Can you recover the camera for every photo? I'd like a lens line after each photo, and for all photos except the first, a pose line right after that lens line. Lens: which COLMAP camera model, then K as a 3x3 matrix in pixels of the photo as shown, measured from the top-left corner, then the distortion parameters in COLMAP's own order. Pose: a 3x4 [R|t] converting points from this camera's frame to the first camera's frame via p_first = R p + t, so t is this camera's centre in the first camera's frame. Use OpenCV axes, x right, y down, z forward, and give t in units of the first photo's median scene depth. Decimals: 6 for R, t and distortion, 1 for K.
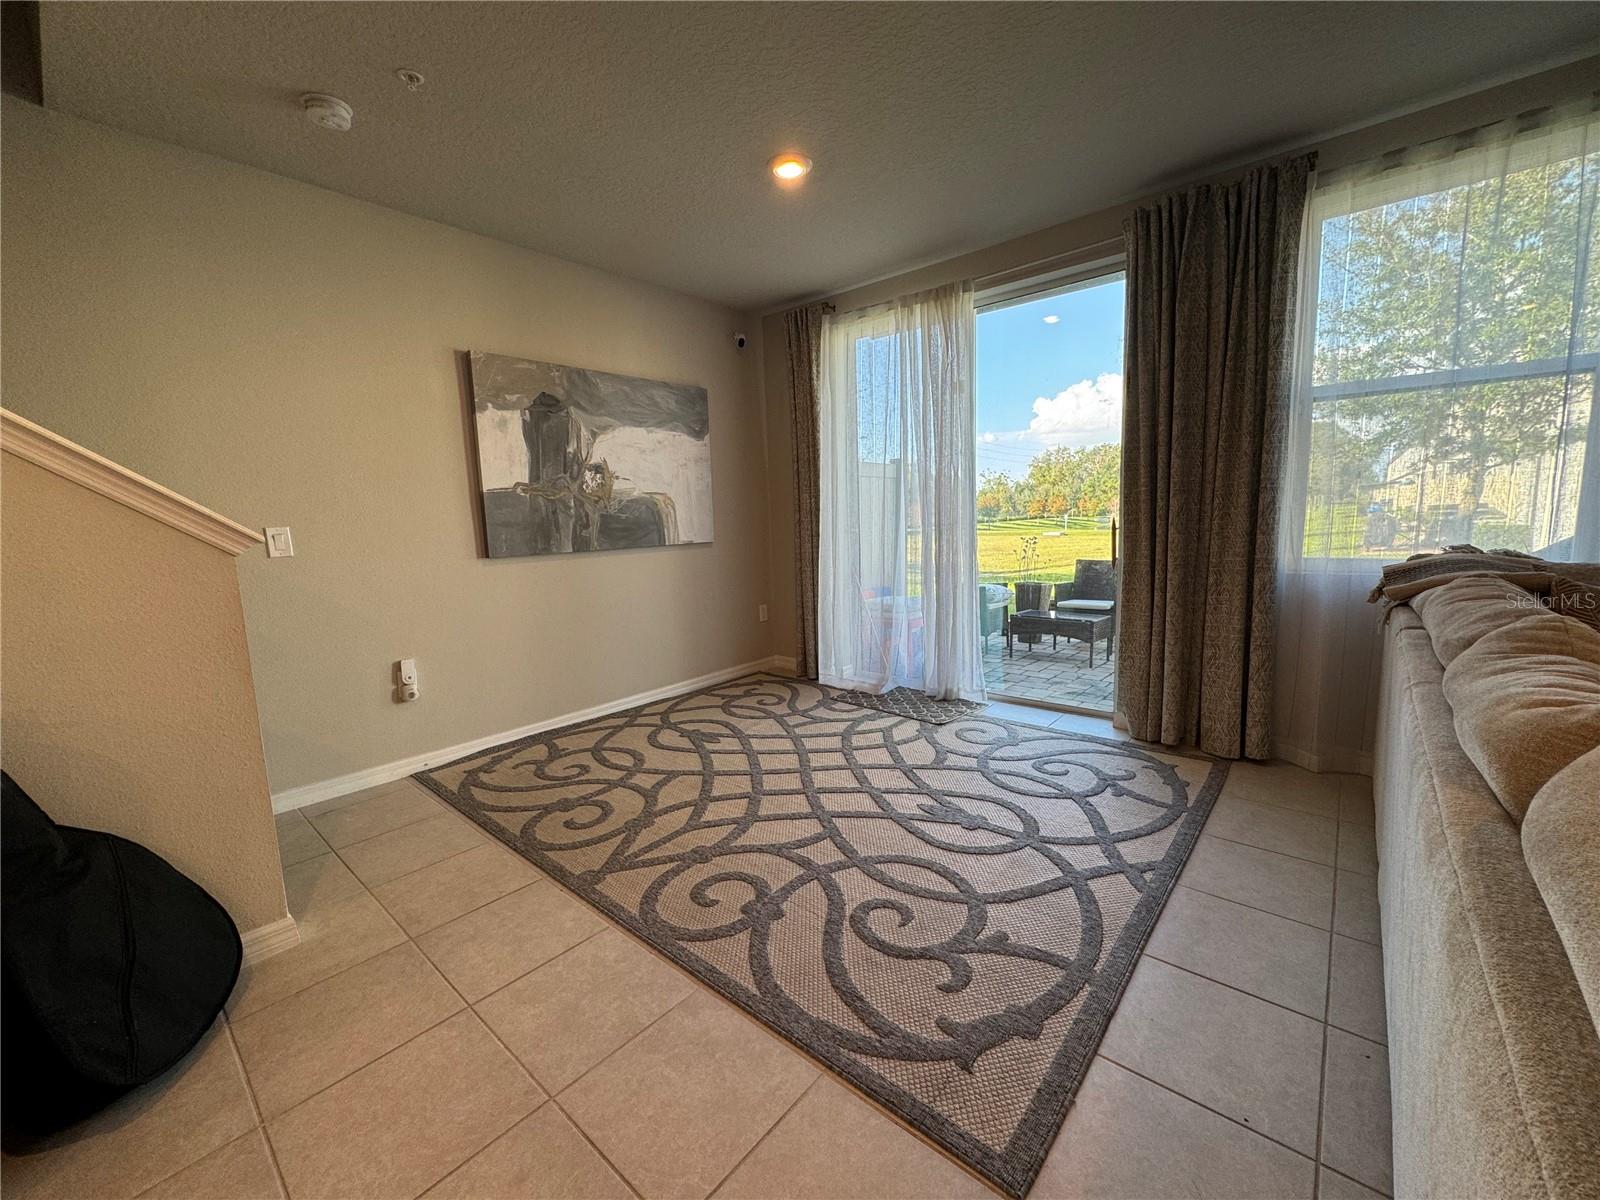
lens RADIAL K [[638.5, 0, 800.4], [0, 638.5, 597.7], [0, 0, 1]] dist [-0.008570, 0.001507]
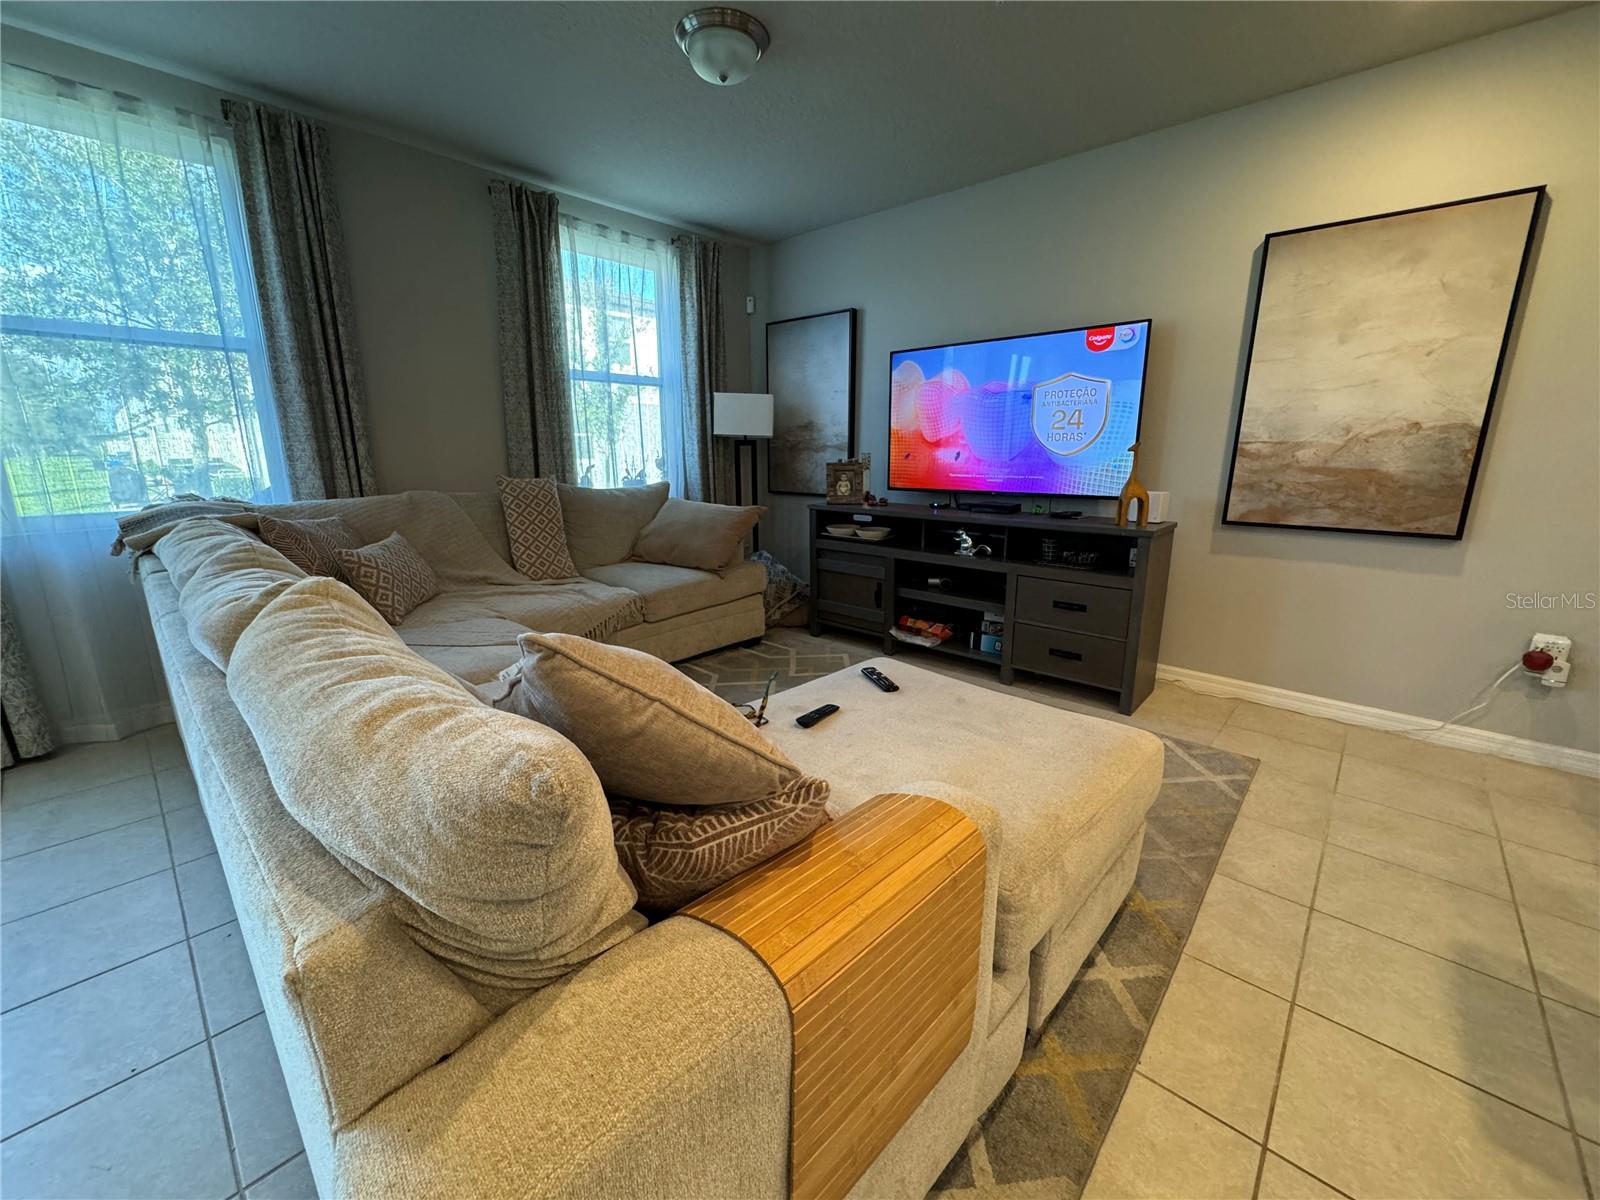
lens RADIAL K [[638.5, 0, 805.7], [0, 638.5, 602.7], [0, 0, 1]] dist [-0.008570, 0.001507]
pose [[0.024701, -0.201518, 0.979173, -0.057577], [0.124788, 0.972433, 0.196983, 0.016740], [-0.991876, 0.117323, 0.049167, -0.104597]]
